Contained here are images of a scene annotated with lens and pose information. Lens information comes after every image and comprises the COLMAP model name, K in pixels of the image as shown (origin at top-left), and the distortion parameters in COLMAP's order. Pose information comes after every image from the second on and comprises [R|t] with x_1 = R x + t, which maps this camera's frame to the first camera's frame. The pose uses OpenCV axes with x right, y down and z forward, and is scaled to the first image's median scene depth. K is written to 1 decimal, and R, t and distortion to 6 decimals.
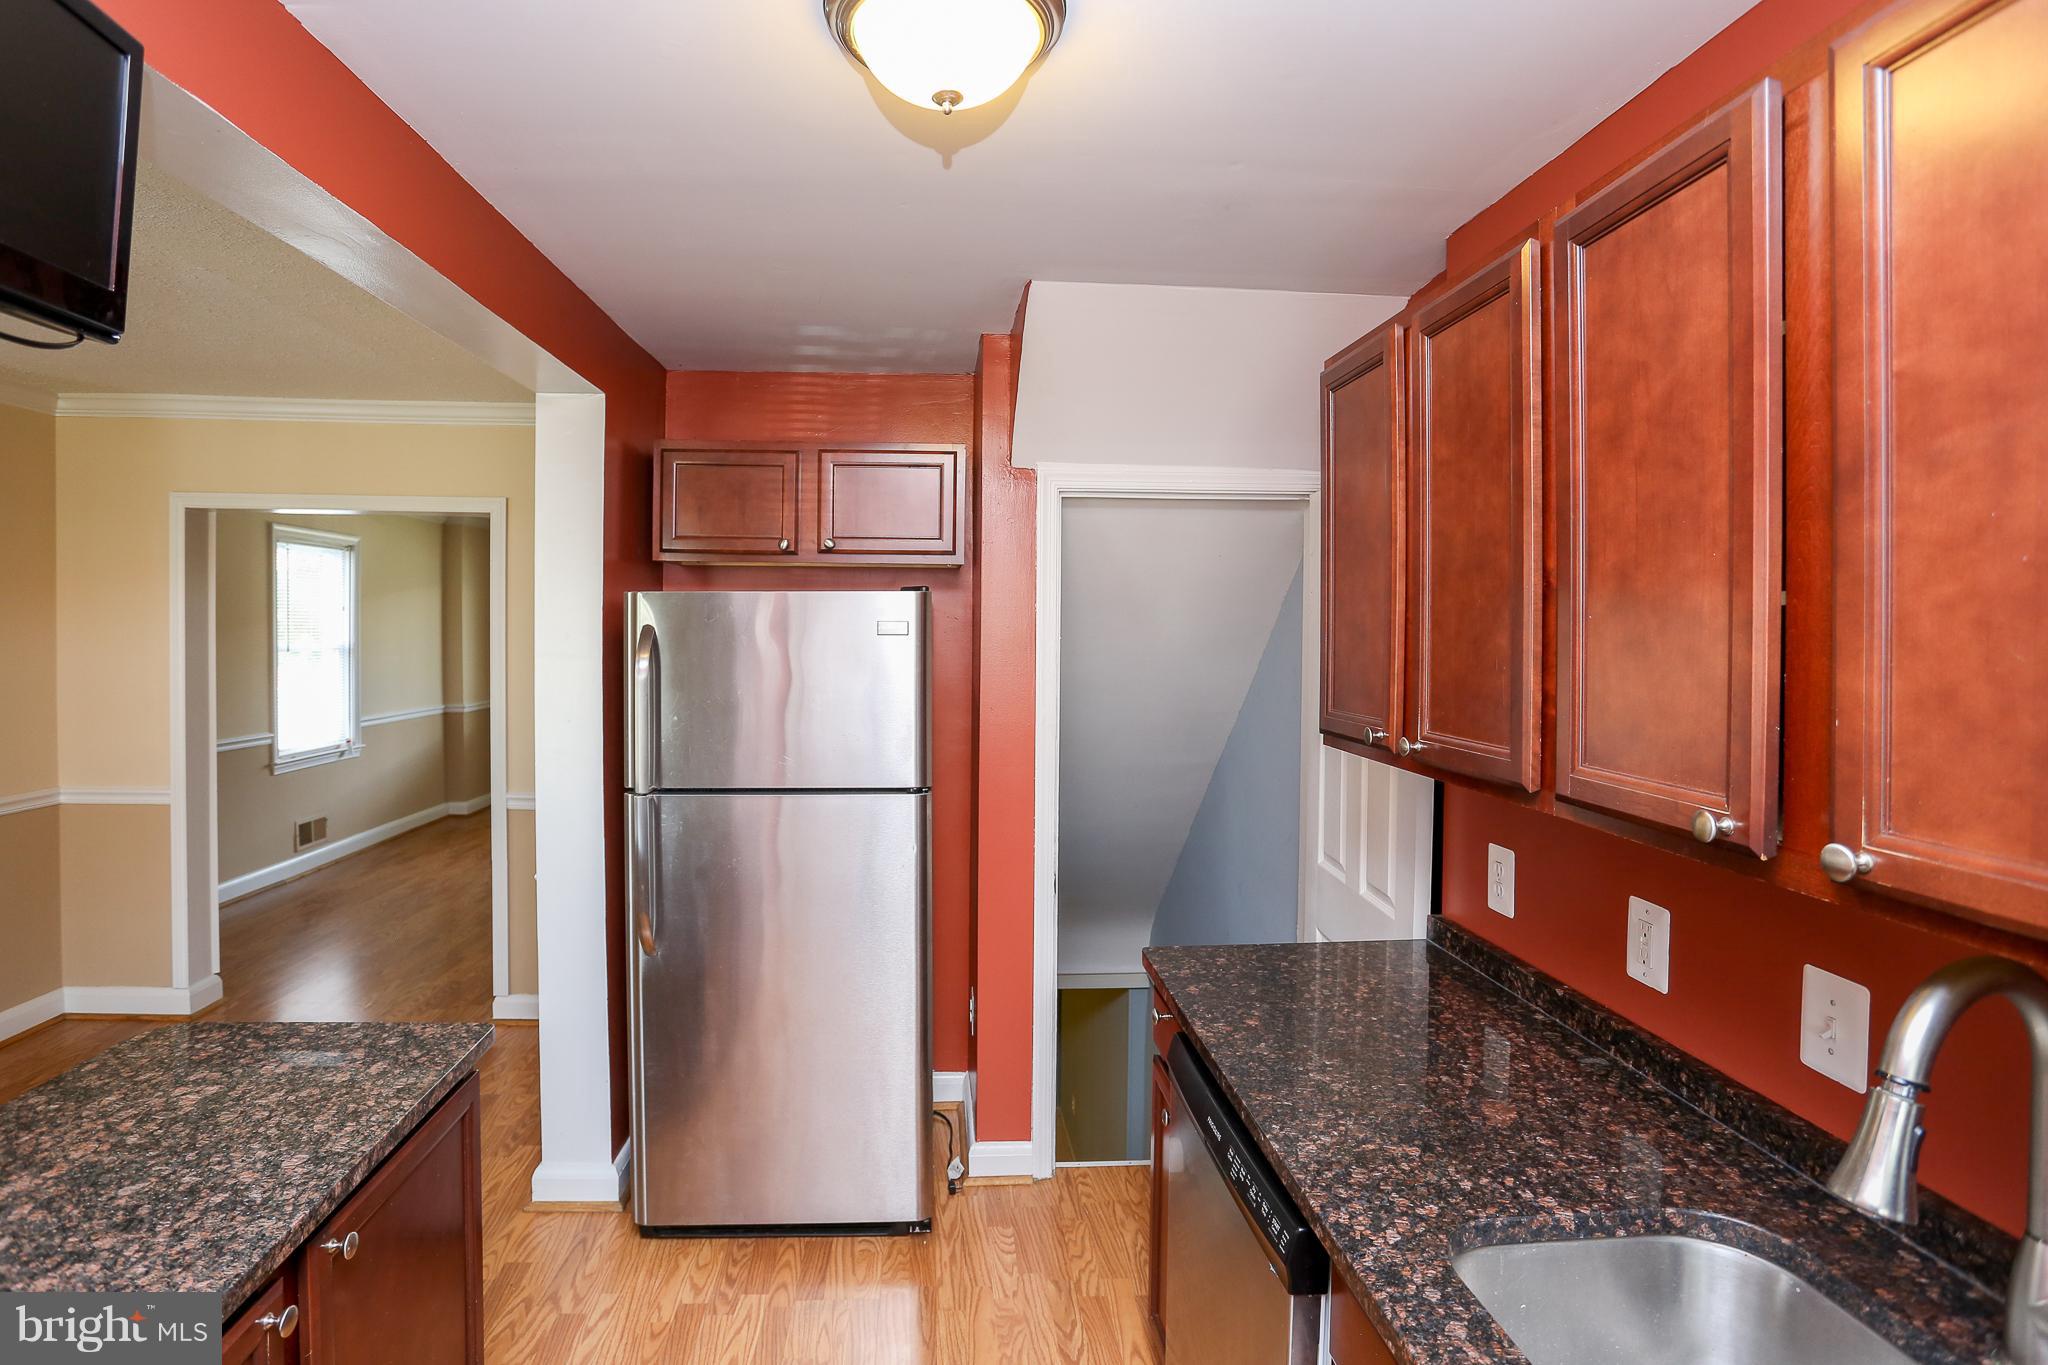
lens RADIAL K [[1021.9, 0, 988.8], [0, 1021.9, 640.2], [0, 0, 1]] dist [-0.050359, 0.012510]
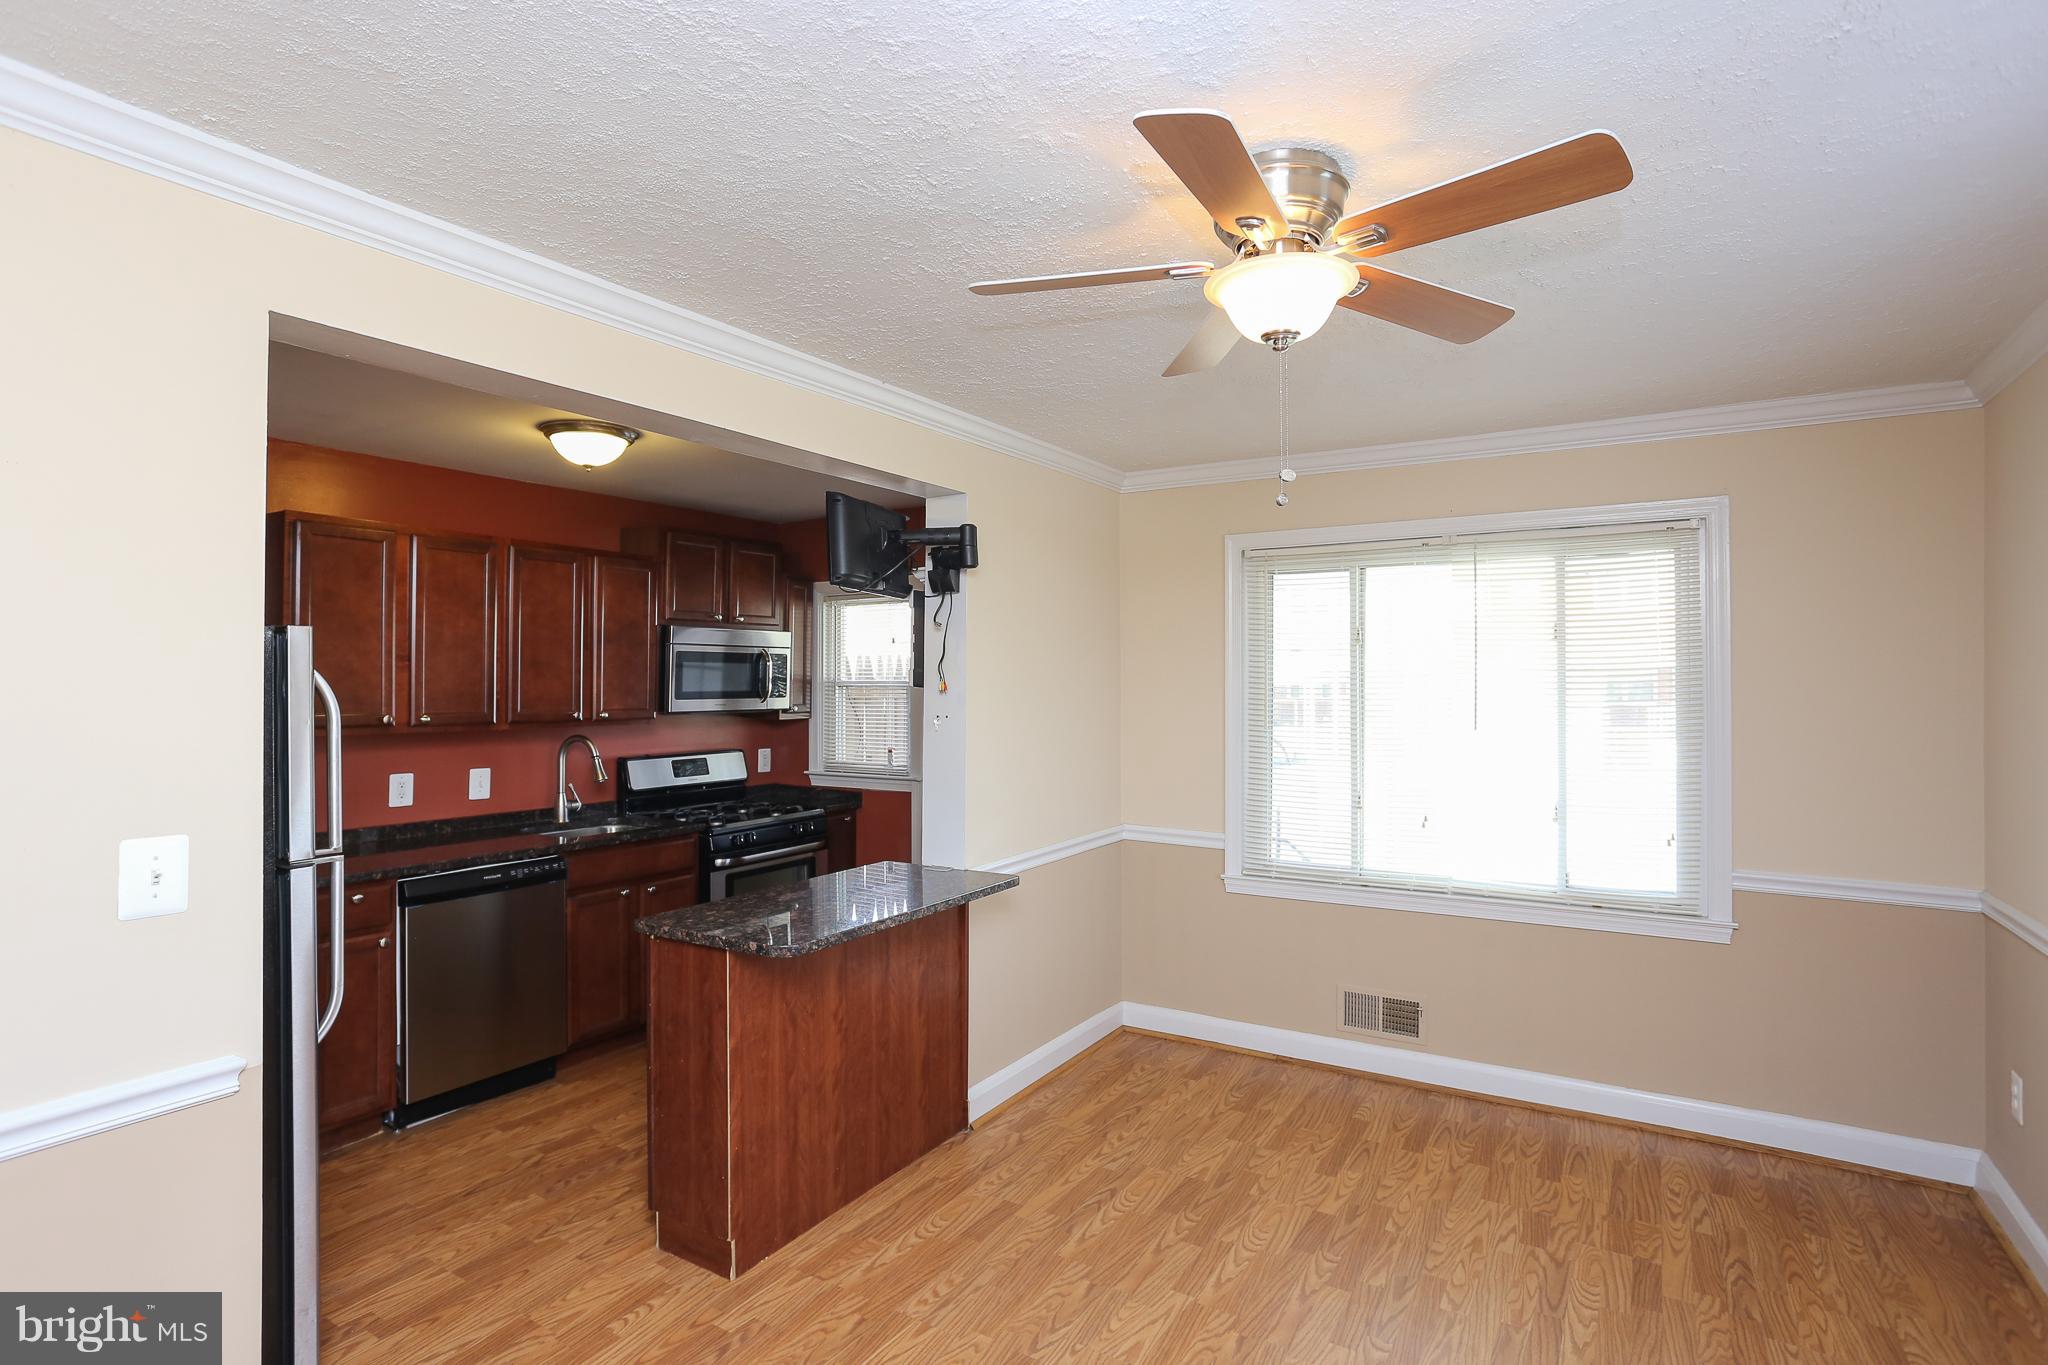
lens RADIAL K [[1073.8, 0, 1006.2], [0, 1073.8, 676.7], [0, 0, 1]] dist [-0.001452, 0.000197]
pose [[-0.803594, -0.006318, 0.595145, -2.867075], [0.000427, 0.999937, 0.011192, -0.029921], [-0.595178, 0.009248, -0.803541, 2.910809]]
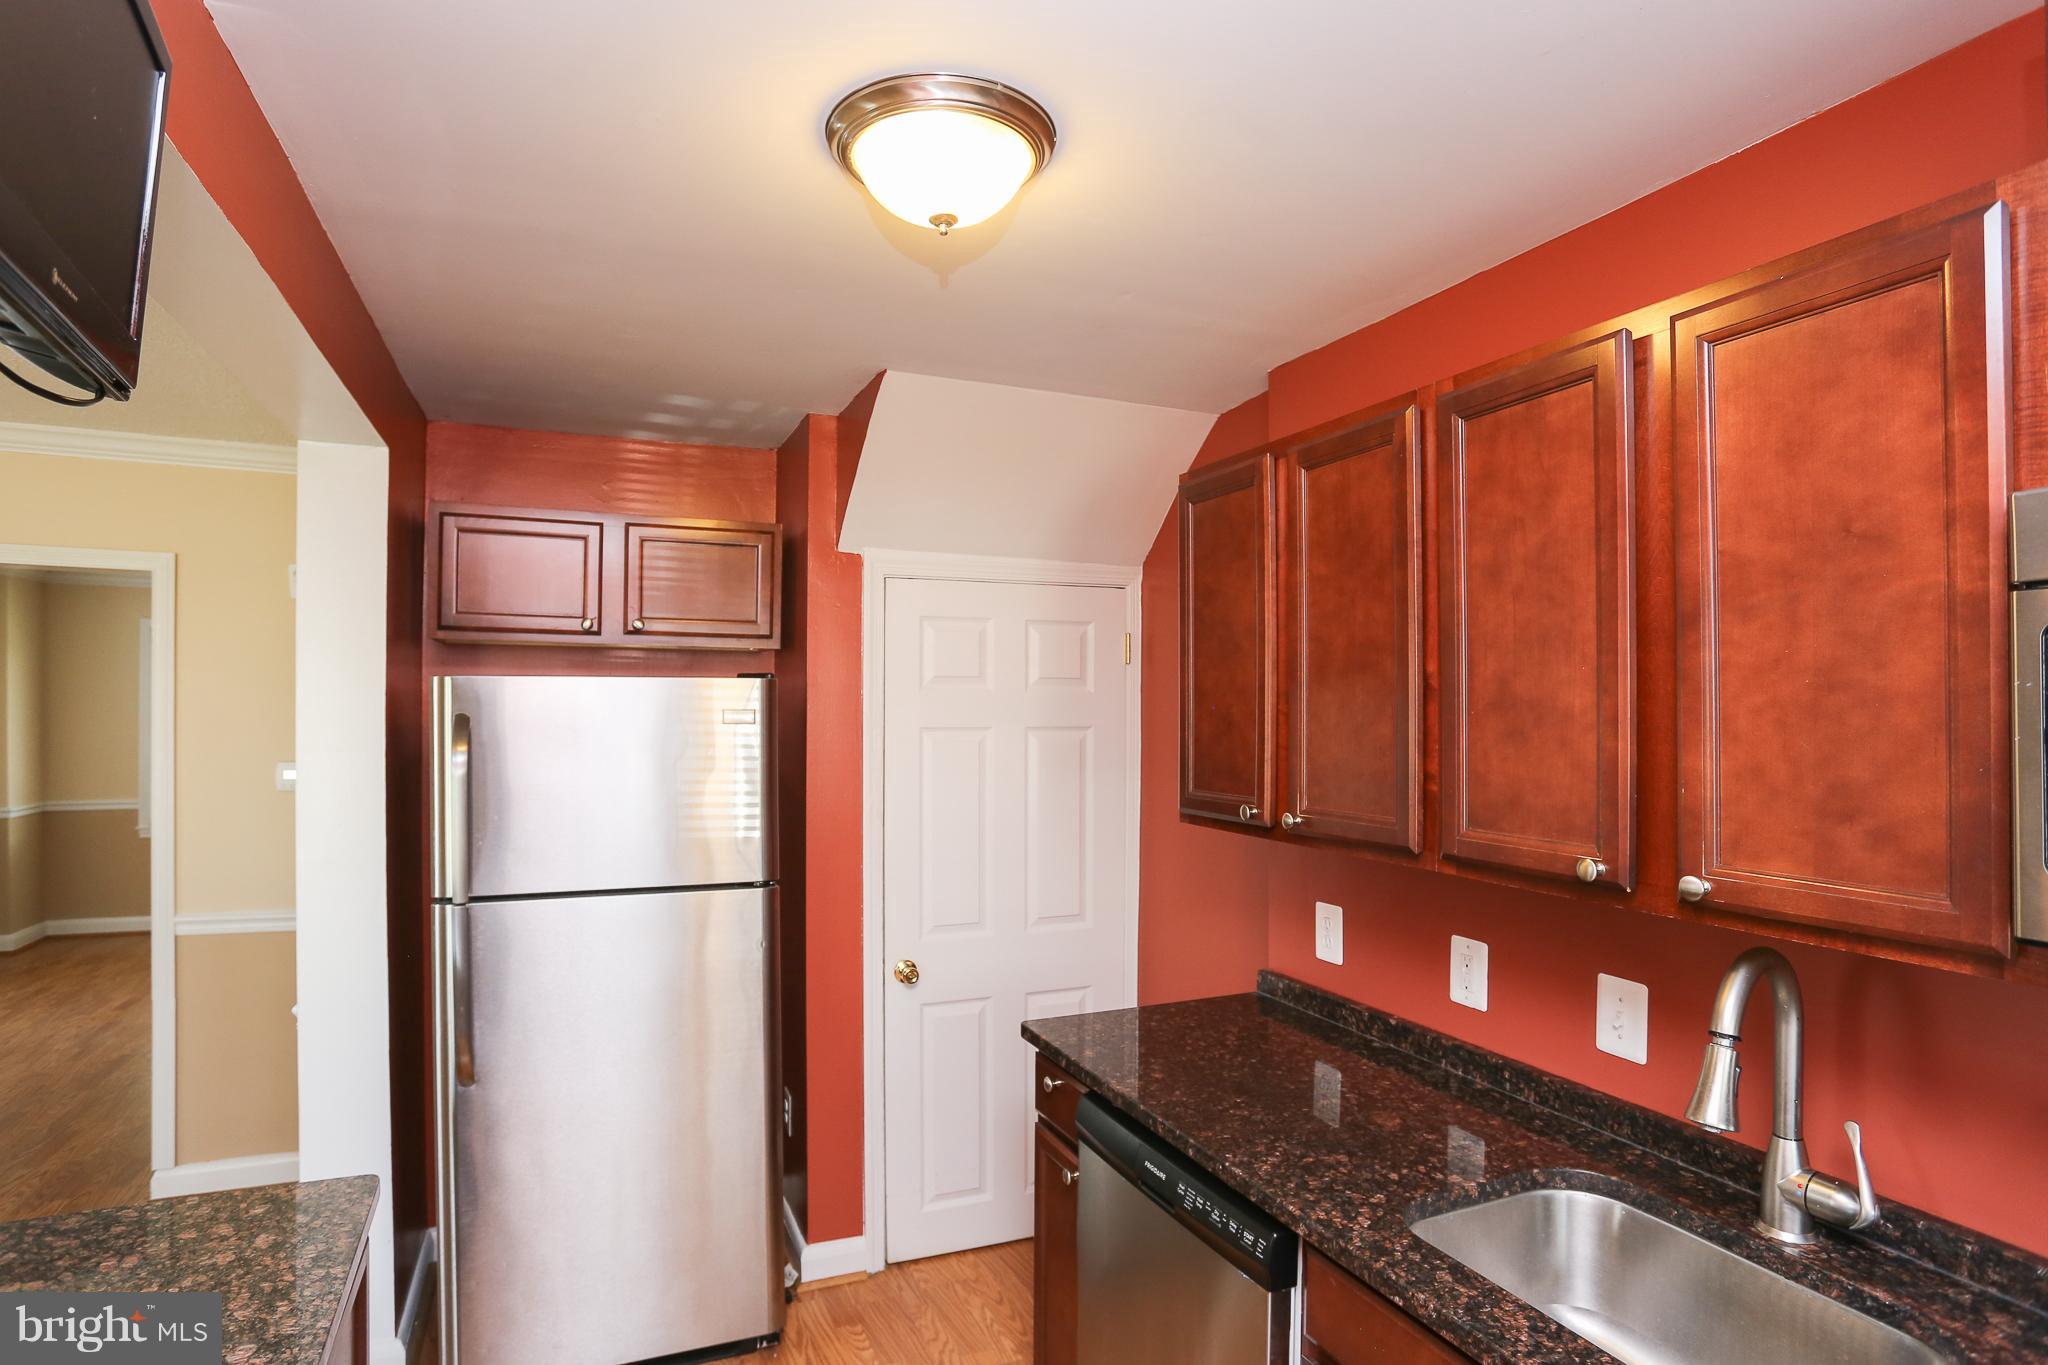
lens RADIAL K [[1079.4, 0, 1019.2], [0, 1079.4, 702.3], [0, 0, 1]] dist [-0.047377, 0.000911]
pose [[0.942775, 0.000172, 0.333431, -0.386442], [0.004764, 0.999891, -0.013986, -0.019223], [-0.333397, 0.014774, 0.942671, -0.083307]]
